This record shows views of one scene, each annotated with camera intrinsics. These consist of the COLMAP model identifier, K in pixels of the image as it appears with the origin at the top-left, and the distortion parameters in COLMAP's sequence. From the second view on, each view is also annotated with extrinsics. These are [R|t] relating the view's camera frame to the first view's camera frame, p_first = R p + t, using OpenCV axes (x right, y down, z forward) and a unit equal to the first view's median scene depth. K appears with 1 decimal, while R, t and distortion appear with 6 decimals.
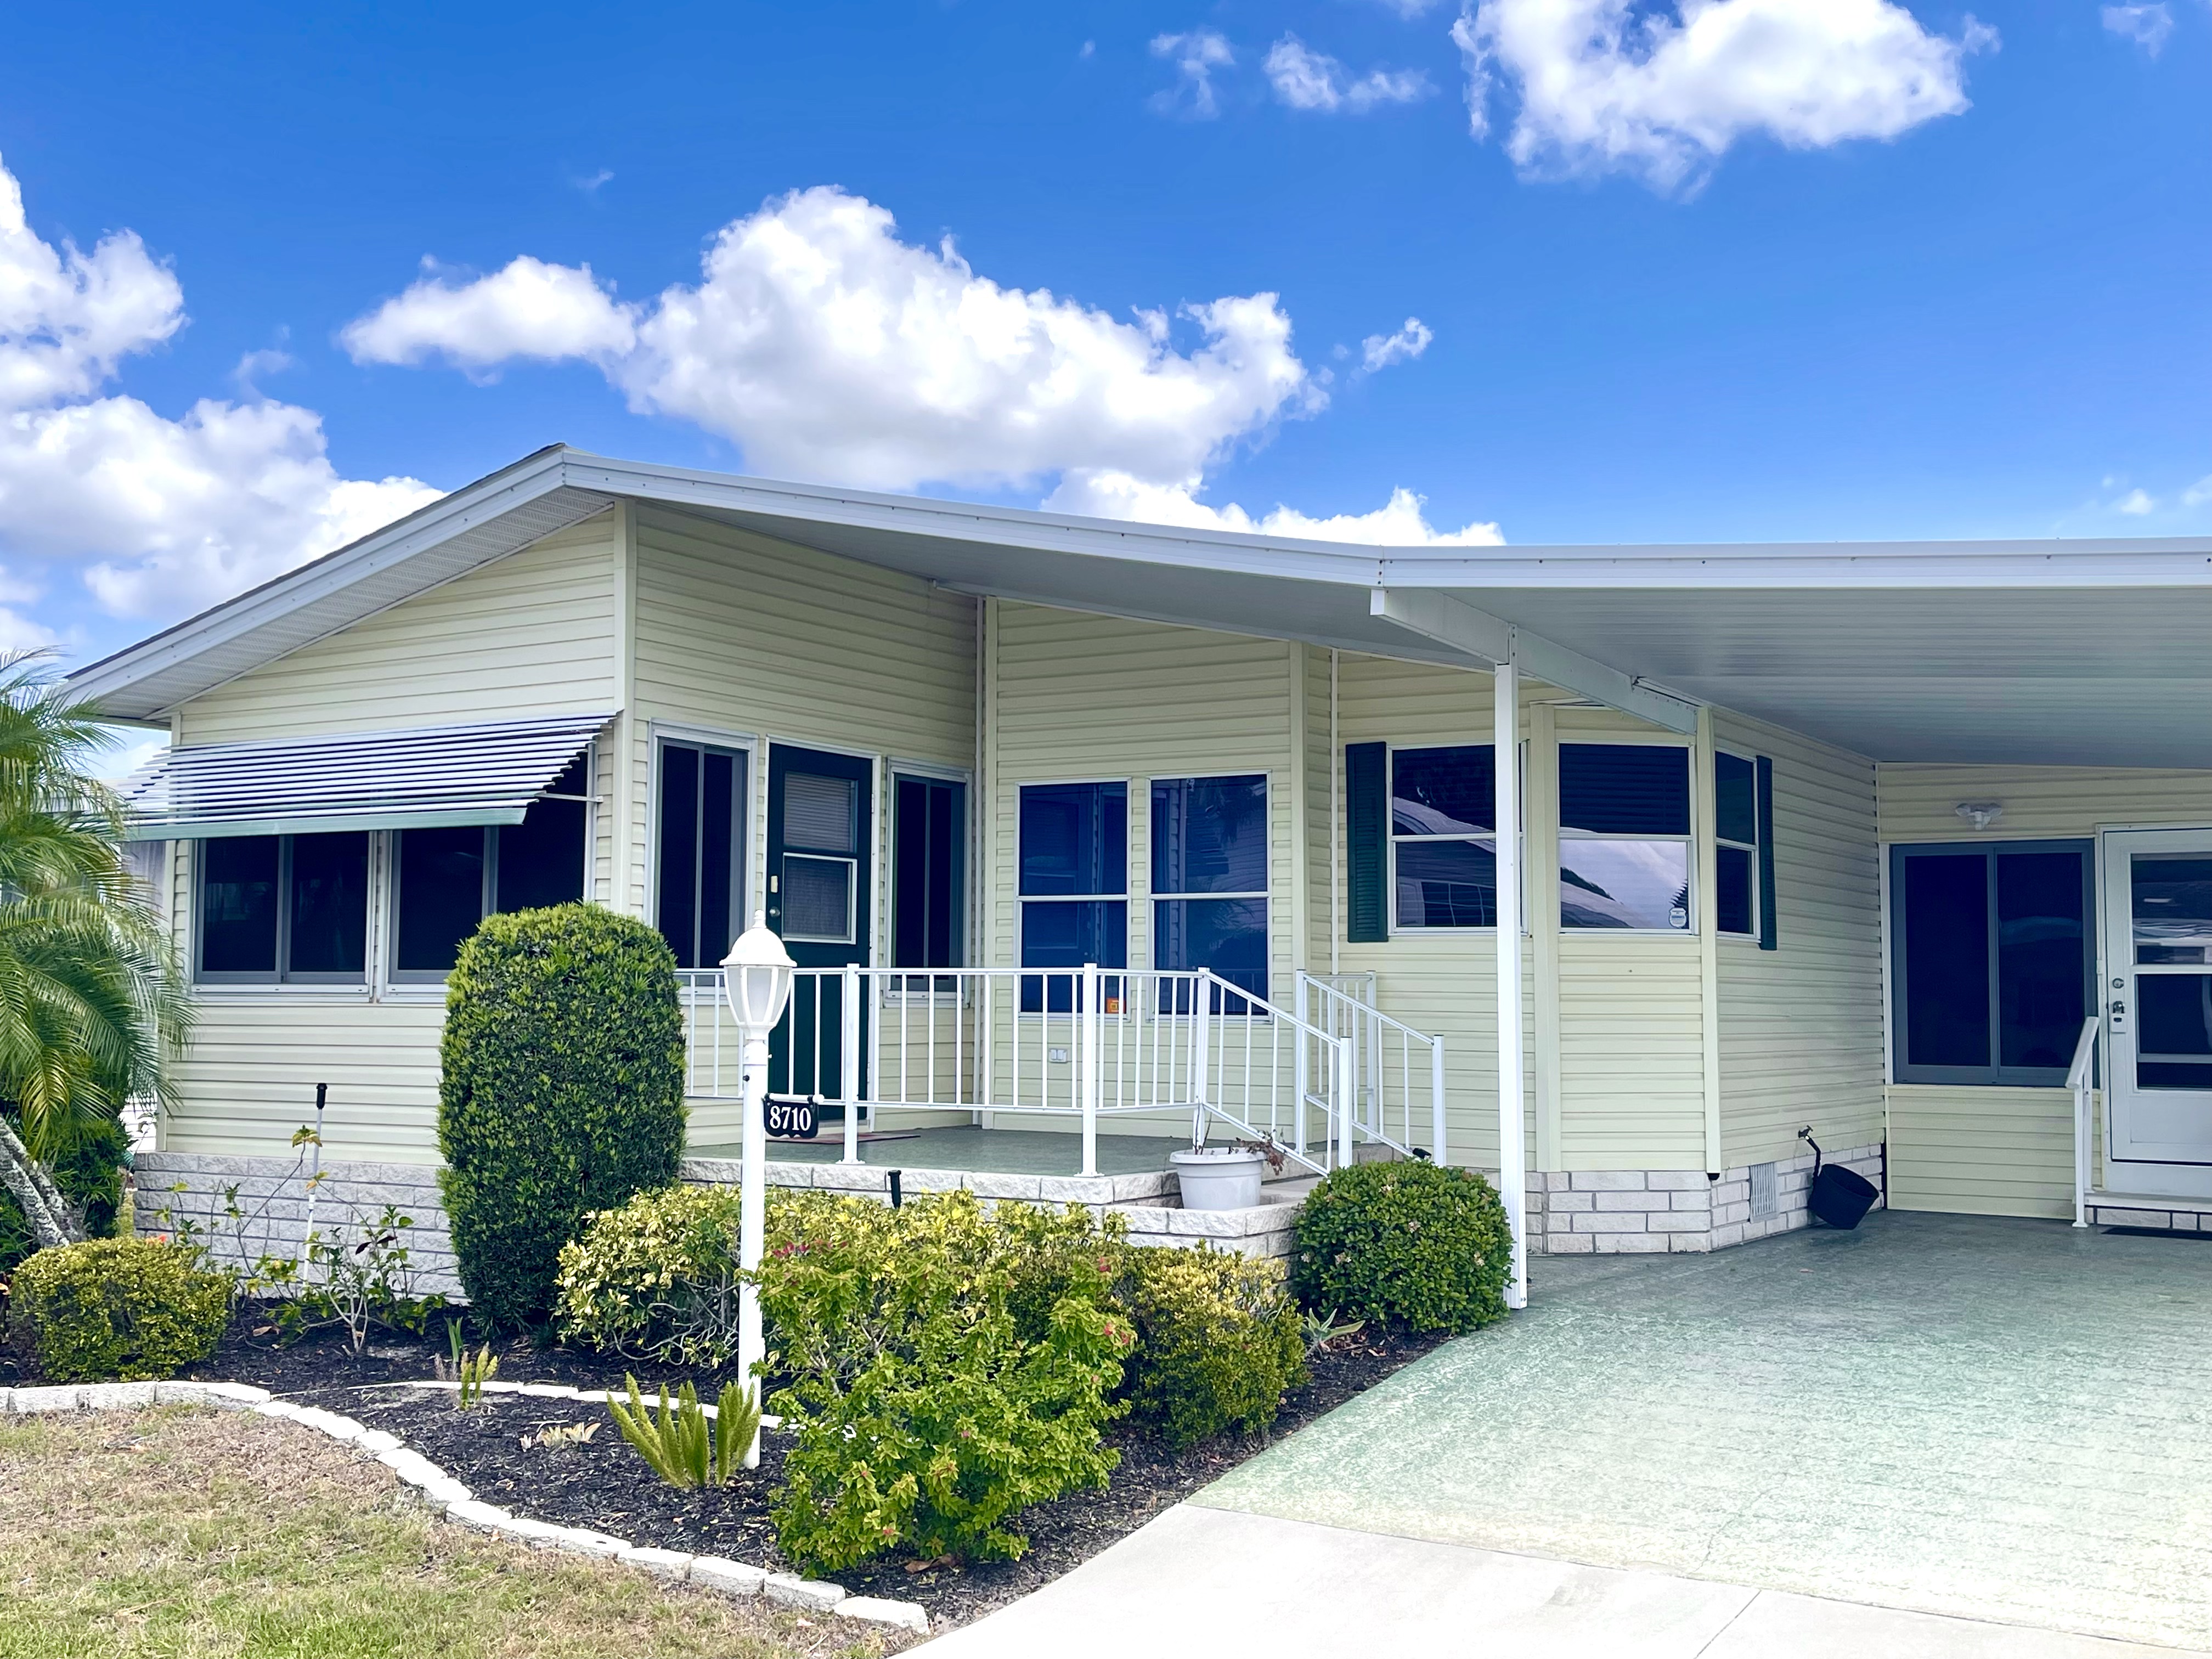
lens RADIAL K [[2278.2, 0, 1094.9], [0, 2278.2, 838.6], [0, 0, 1]] dist [0.070520, -0.167966]
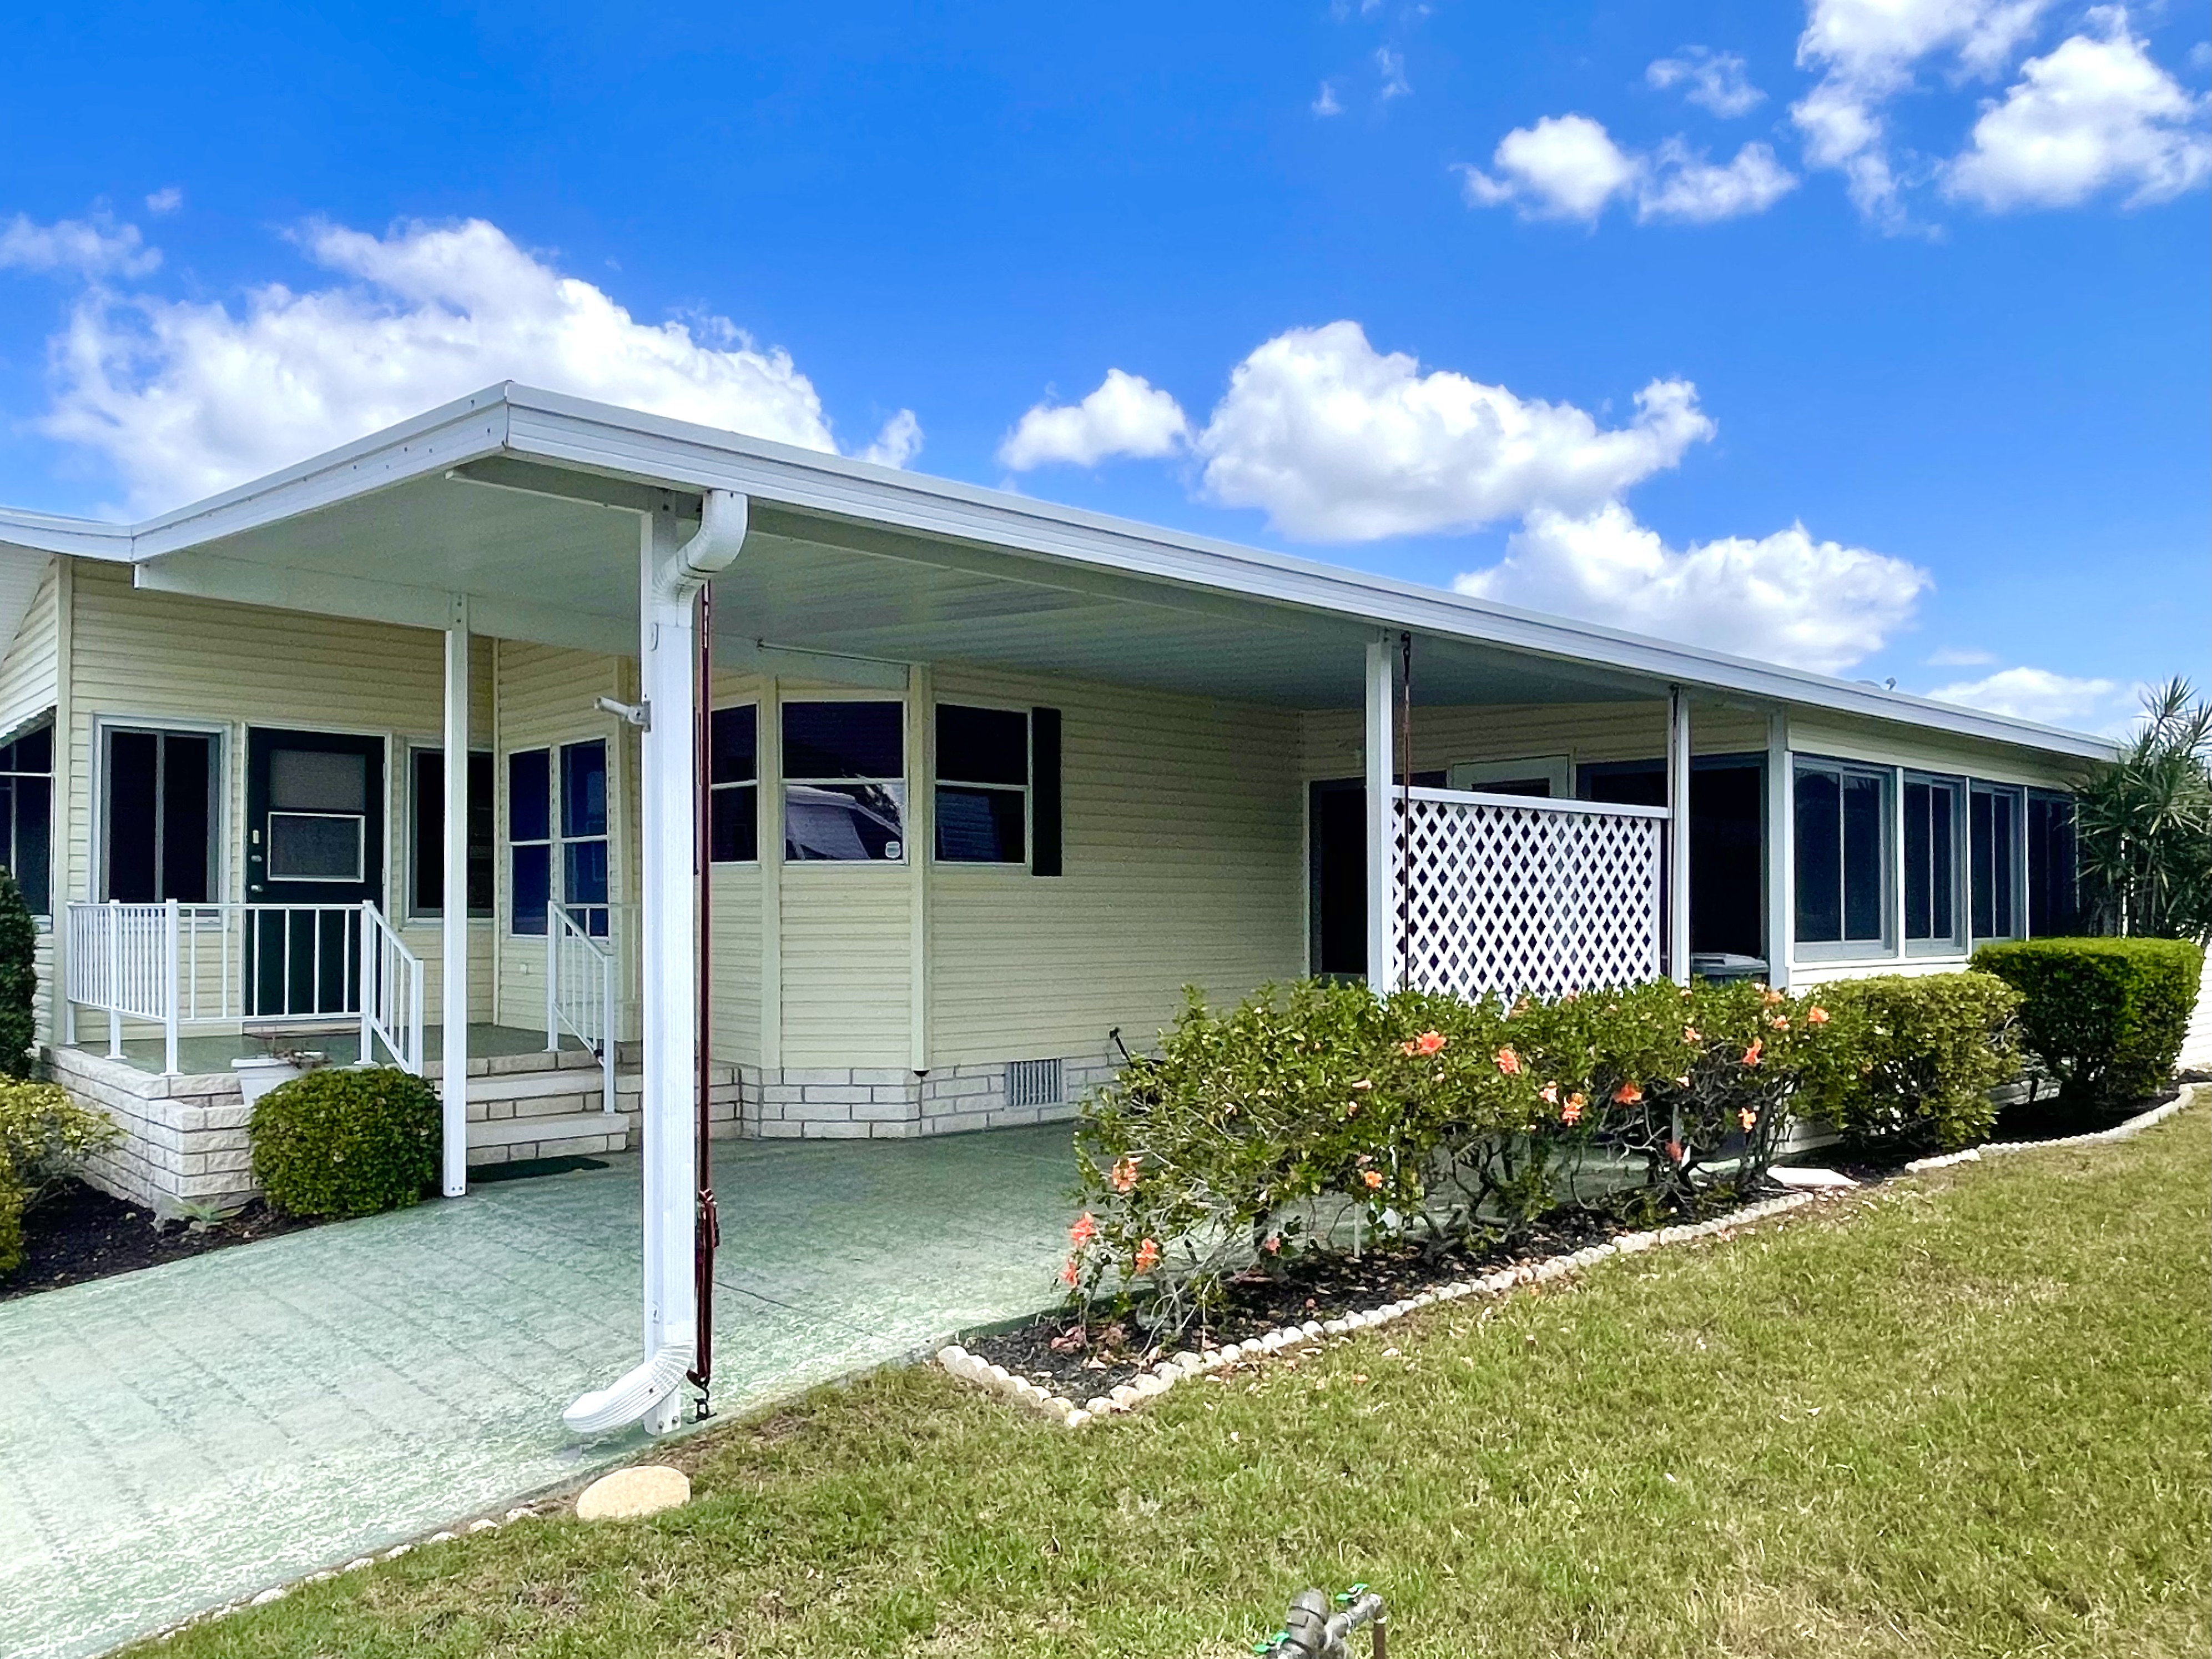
lens RADIAL K [[1659.8, 0, 1104.9], [0, 1659.8, 876.3], [0, 0, 1]] dist [0.000286, -0.002610]
pose [[0.966102, -0.014042, -0.257777, 0.550781], [0.026237, 0.998690, 0.043931, 0.013387], [0.256823, -0.049206, 0.965205, 0.212238]]
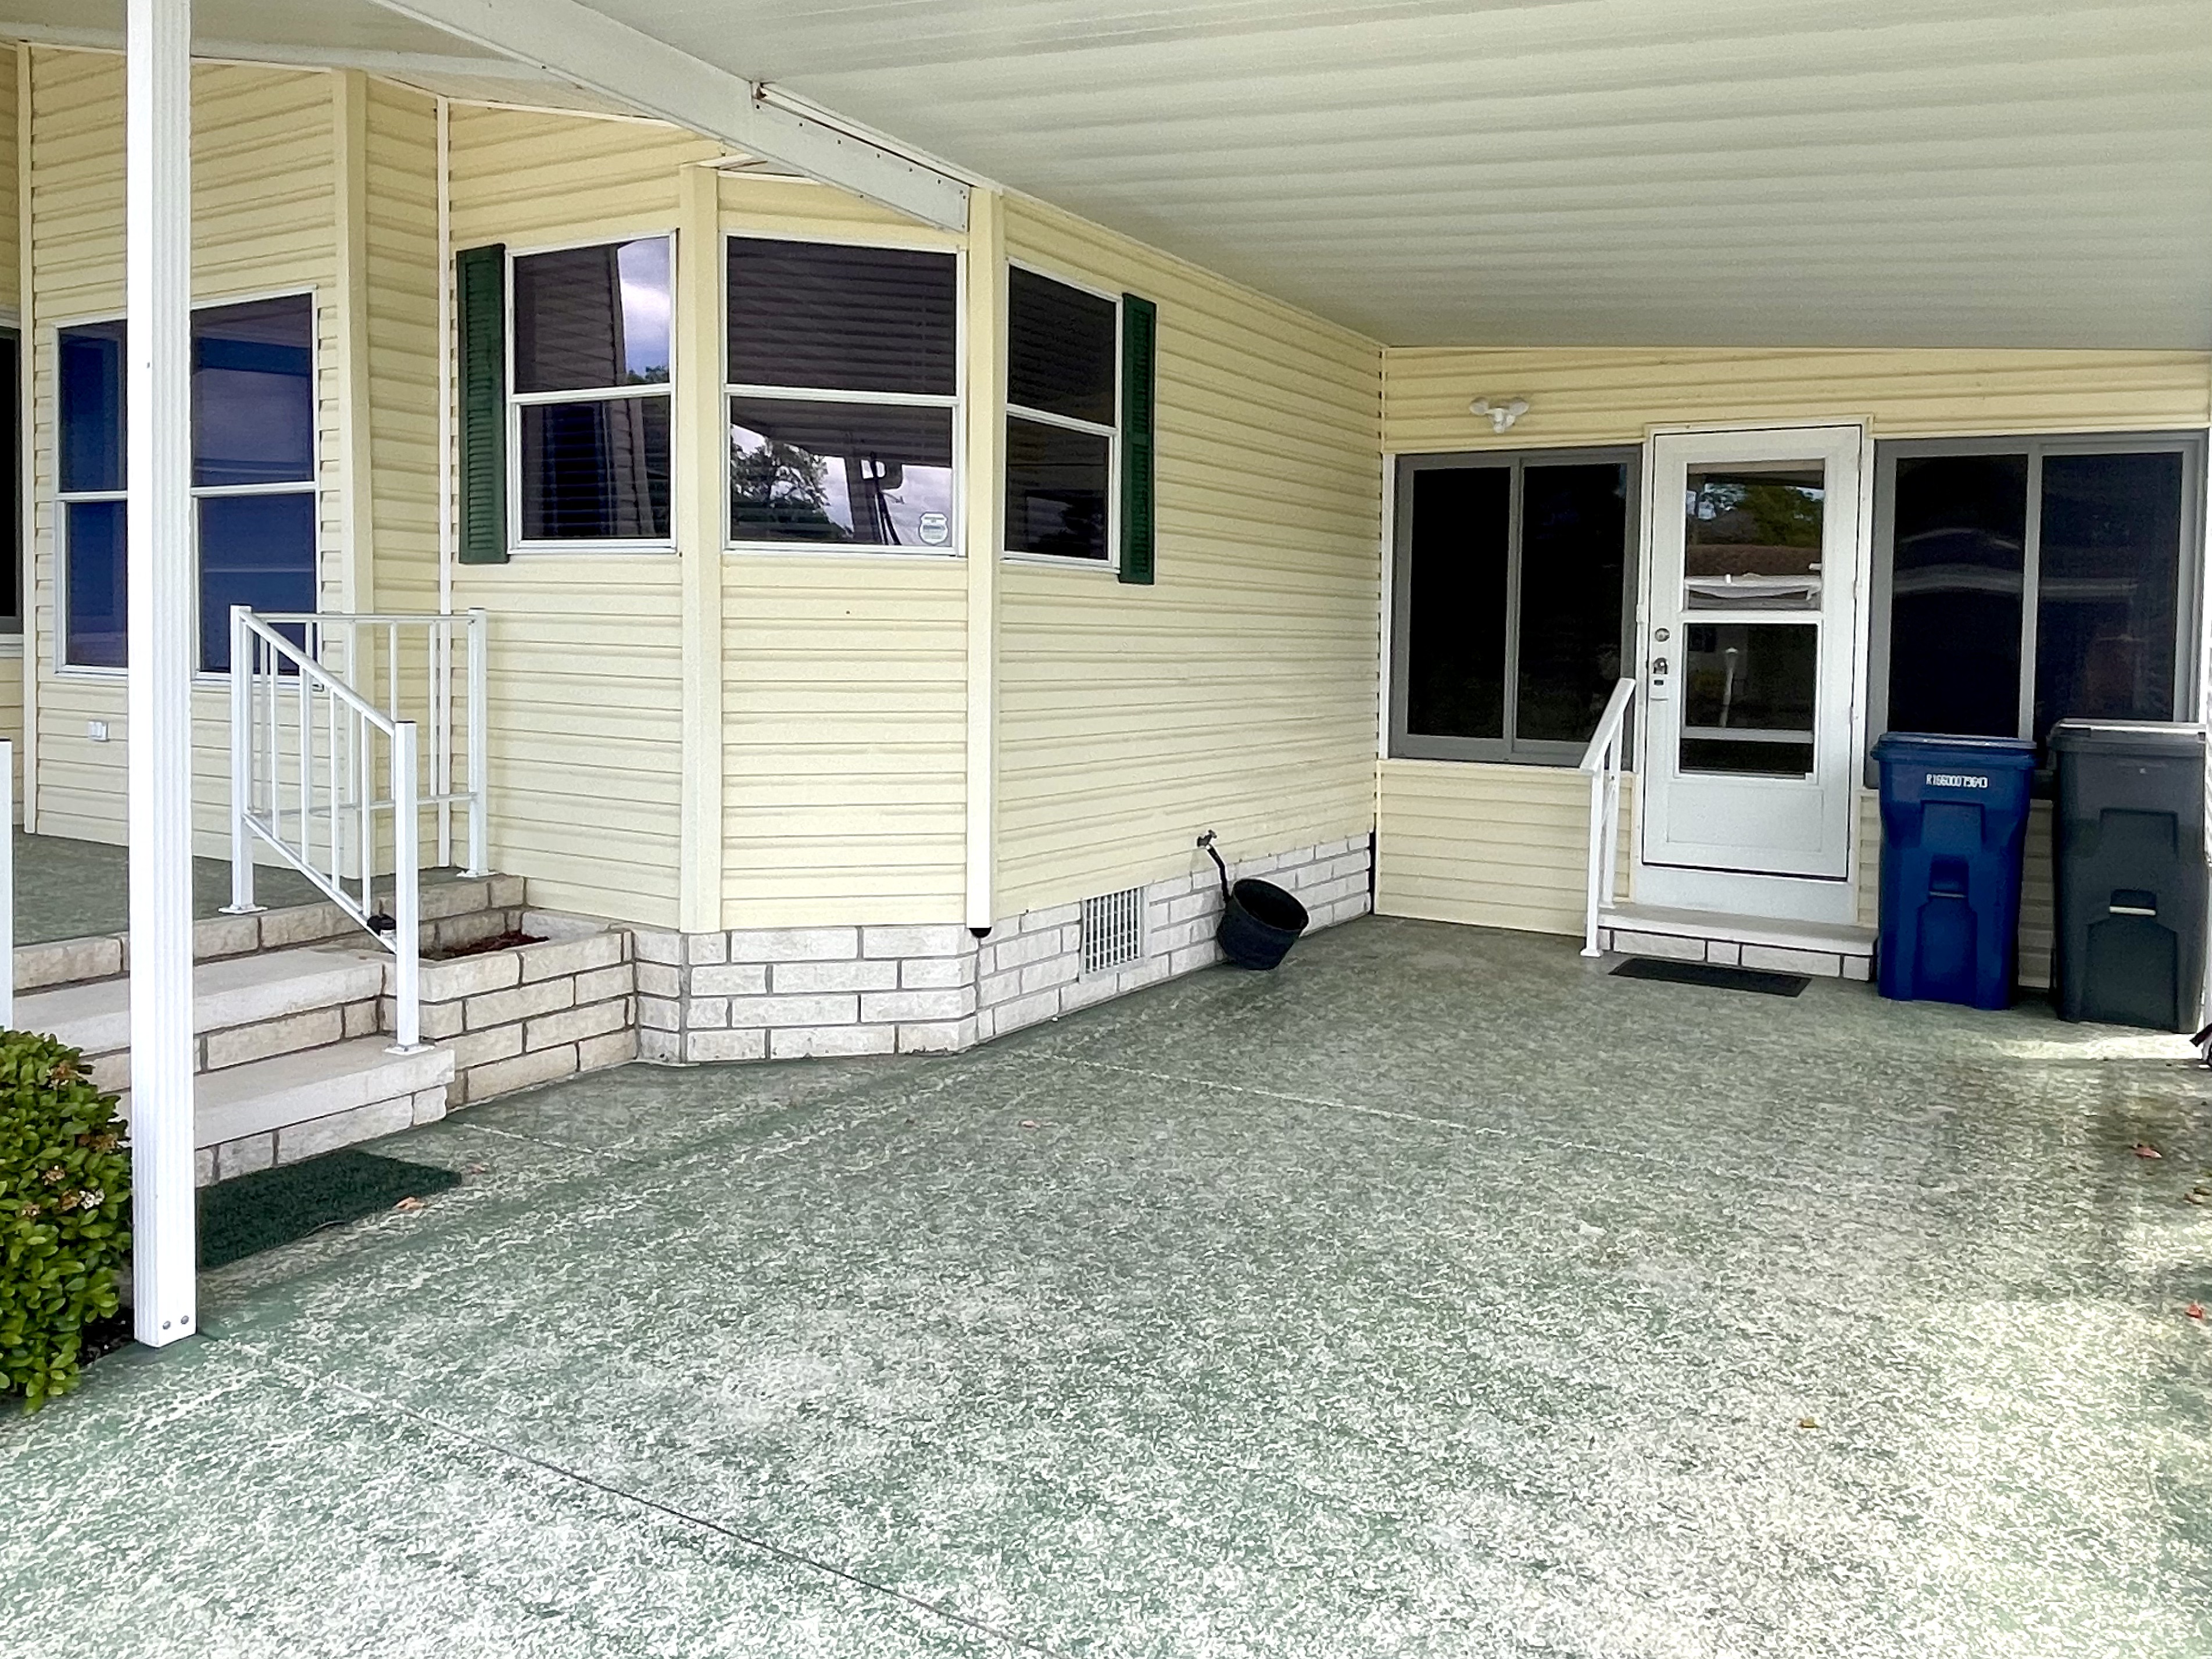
lens RADIAL K [[1727.8, 0, 1110.0], [0, 1727.8, 693.7], [0, 0, 1]] dist [0.009782, -0.003707]
pose [[0.998809, 0.007890, 0.048156, 0.270087], [-0.012913, 0.994399, 0.104901, 0.028234], [-0.047059, -0.105398, 0.993316, 0.500018]]
